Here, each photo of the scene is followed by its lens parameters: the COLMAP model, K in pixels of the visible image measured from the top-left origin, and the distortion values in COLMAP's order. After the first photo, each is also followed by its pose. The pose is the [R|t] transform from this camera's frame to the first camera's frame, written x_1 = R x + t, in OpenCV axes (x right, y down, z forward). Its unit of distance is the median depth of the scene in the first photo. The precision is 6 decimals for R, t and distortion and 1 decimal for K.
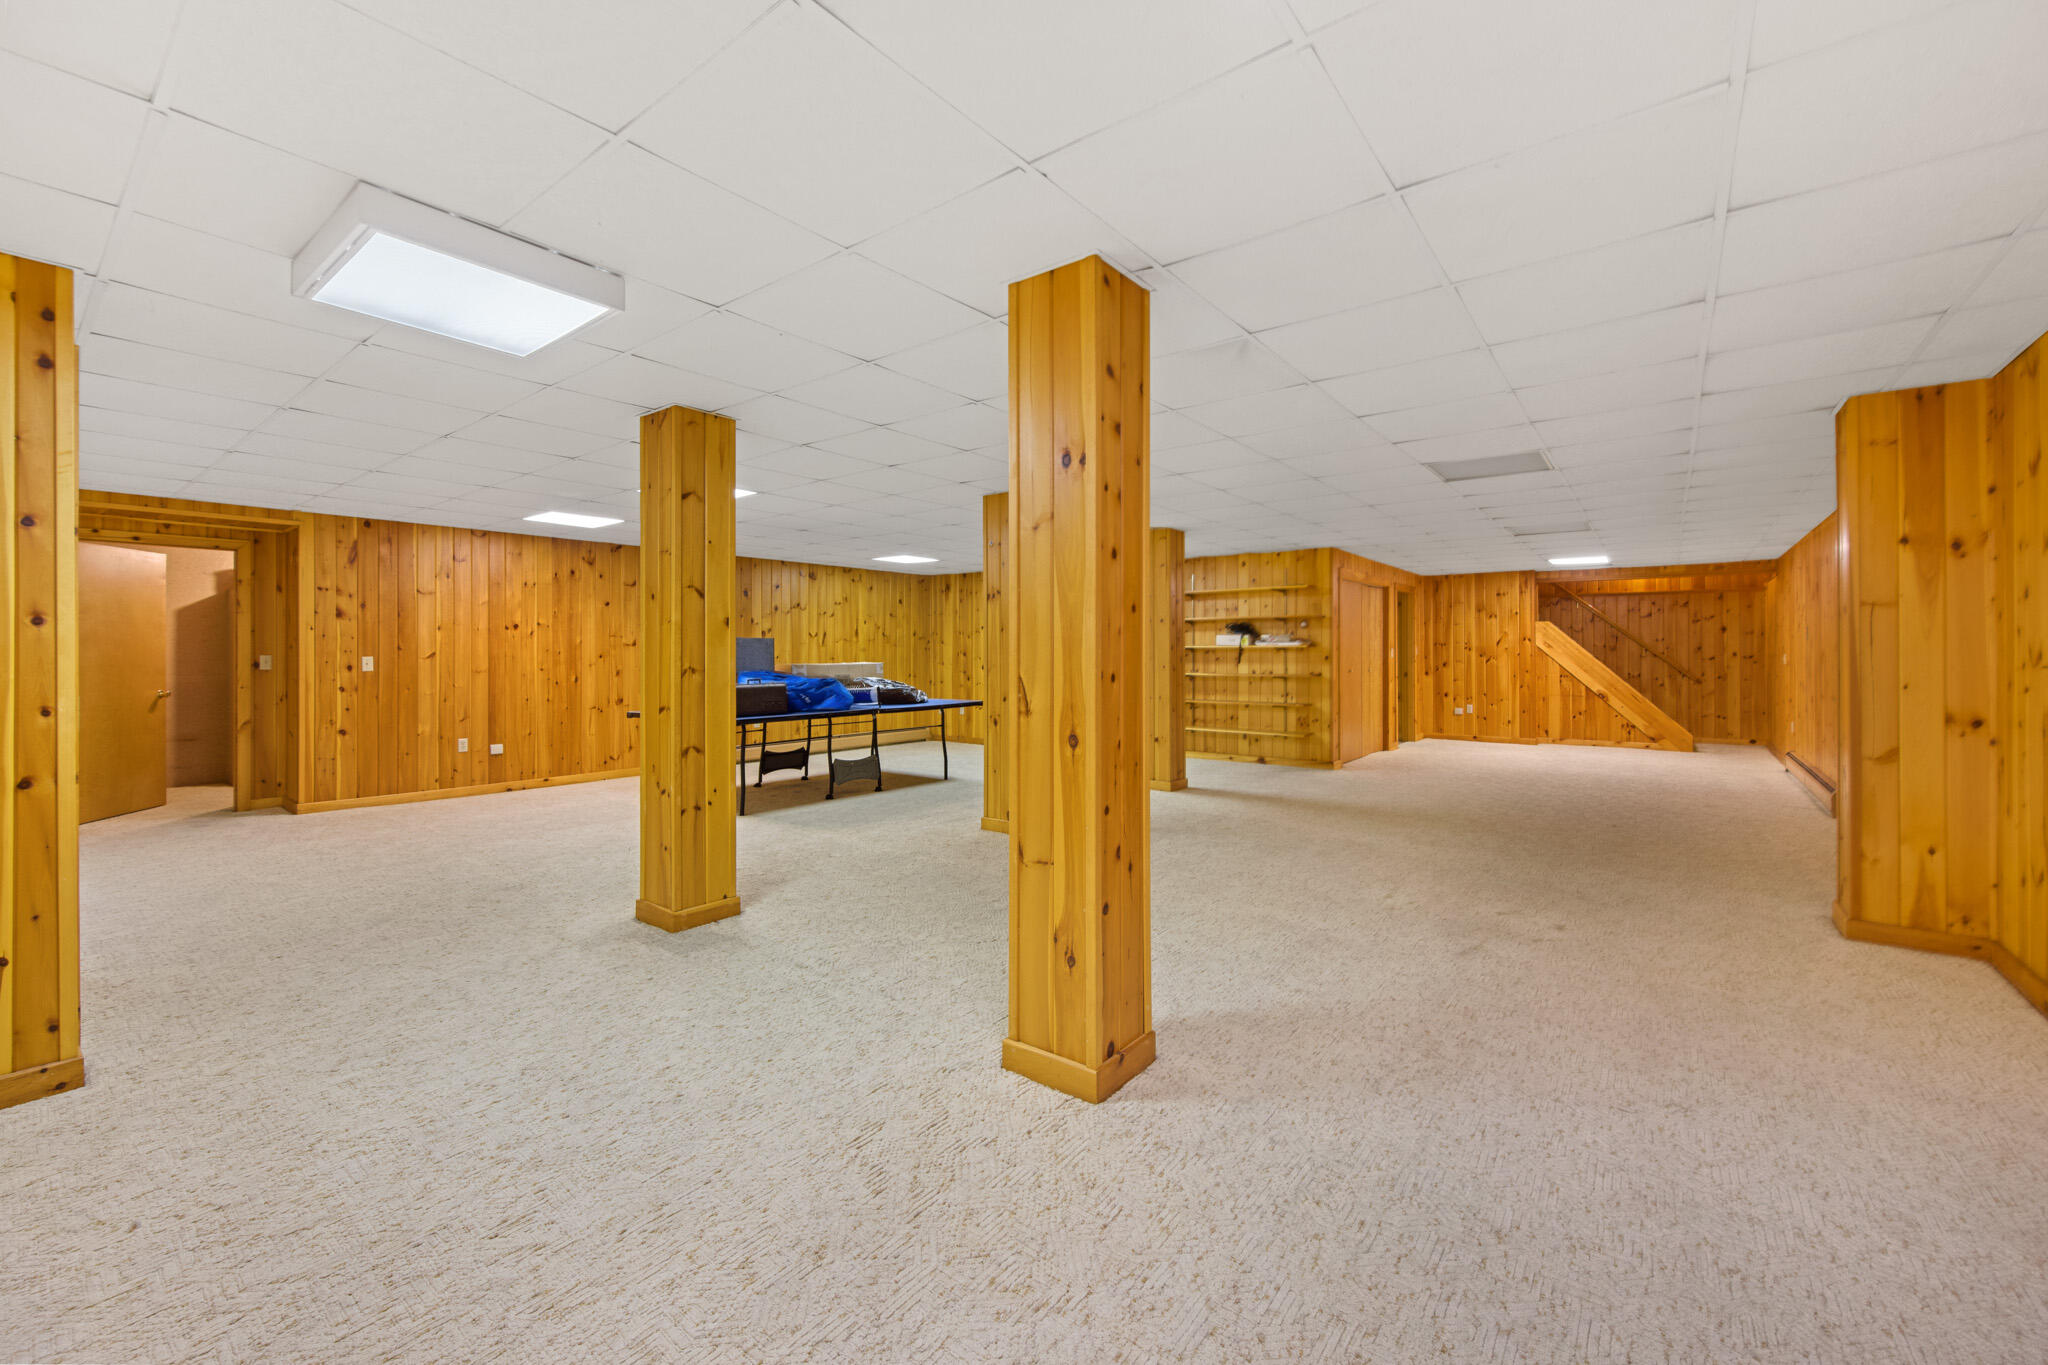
lens RADIAL K [[820.5, 0, 1019.4], [0, 820.5, 645.3], [0, 0, 1]] dist [0.001027, -0.000043]
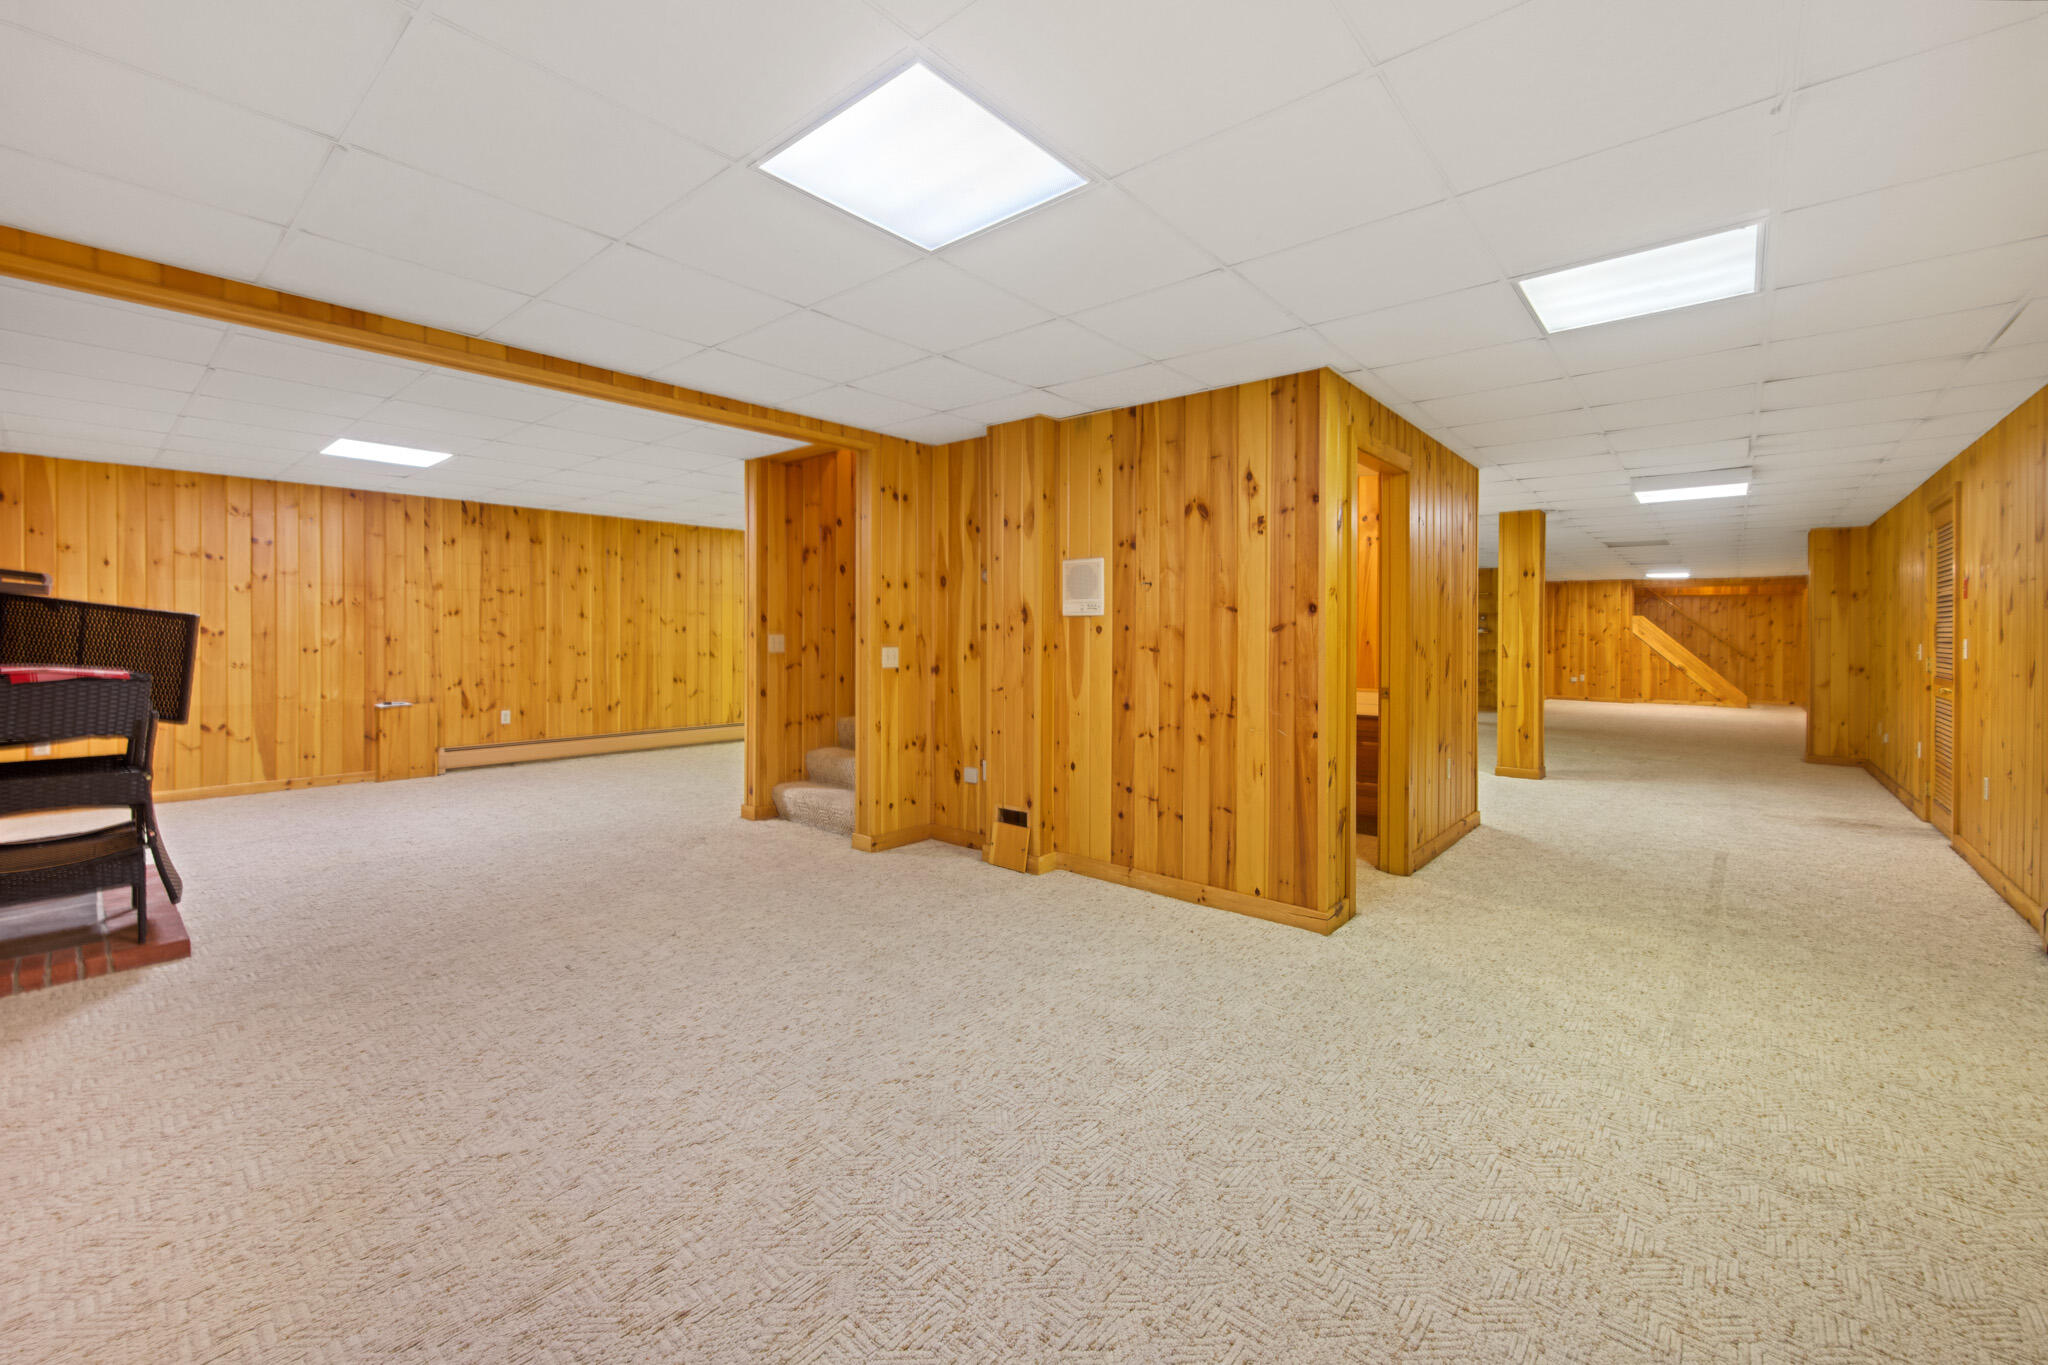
lens RADIAL K [[810.8, 0, 1013.2], [0, 810.8, 624.9], [0, 0, 1]] dist [-0.009284, 0.000095]
pose [[0.998168, 0.010195, -0.059645, -0.353614], [-0.010162, 0.999948, 0.000849, -0.004056], [0.059650, -0.000242, 0.998219, -0.449432]]
